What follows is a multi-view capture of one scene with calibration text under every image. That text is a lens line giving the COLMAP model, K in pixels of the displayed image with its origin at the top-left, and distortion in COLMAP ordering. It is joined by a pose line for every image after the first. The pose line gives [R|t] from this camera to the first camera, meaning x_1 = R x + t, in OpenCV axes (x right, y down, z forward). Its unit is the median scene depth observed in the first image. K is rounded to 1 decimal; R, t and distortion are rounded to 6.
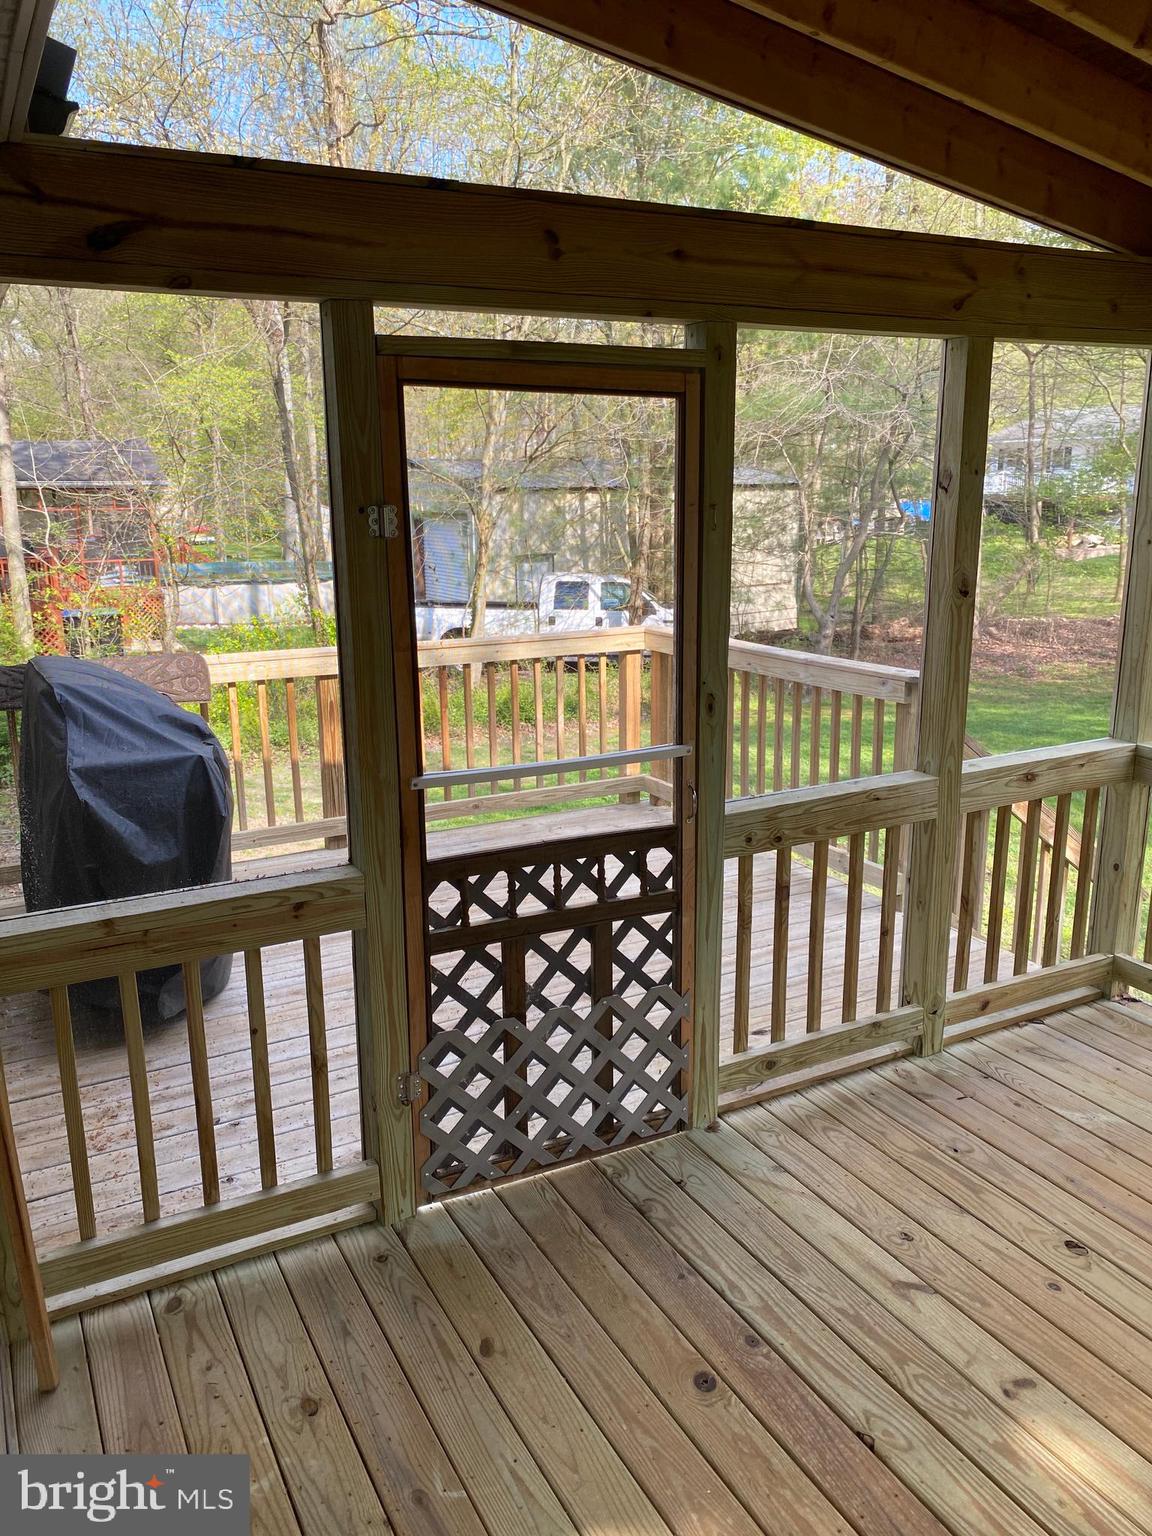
lens RADIAL K [[1162.5, 0, 576.0], [0, 1162.5, 768.0], [0, 0, 1]] dist [0.006744, -0.014430]
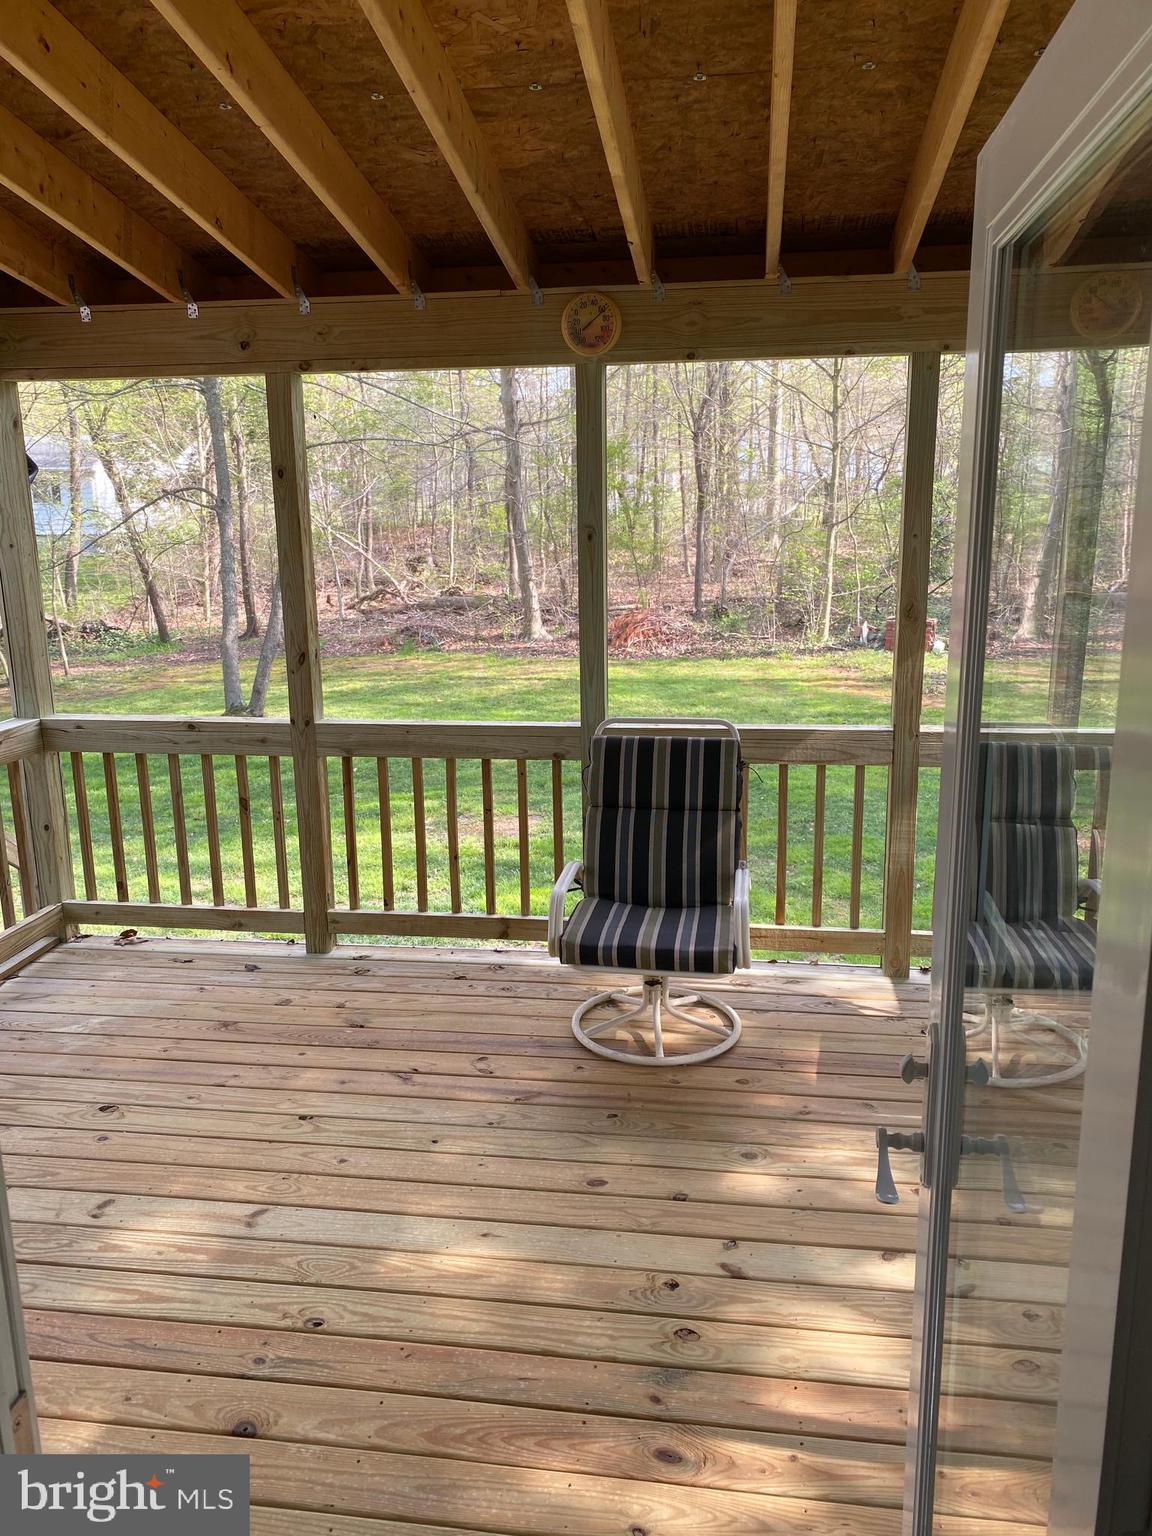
lens RADIAL K [[1162.5, 0, 576.0], [0, 1162.5, 768.0], [0, 0, 1]] dist [0.006744, -0.014430]
pose [[0.590745, -0.178104, 0.786955, -0.121694], [0.191002, 0.978480, 0.078070, 0.038603], [-0.783925, 0.104190, 0.612051, -0.119175]]
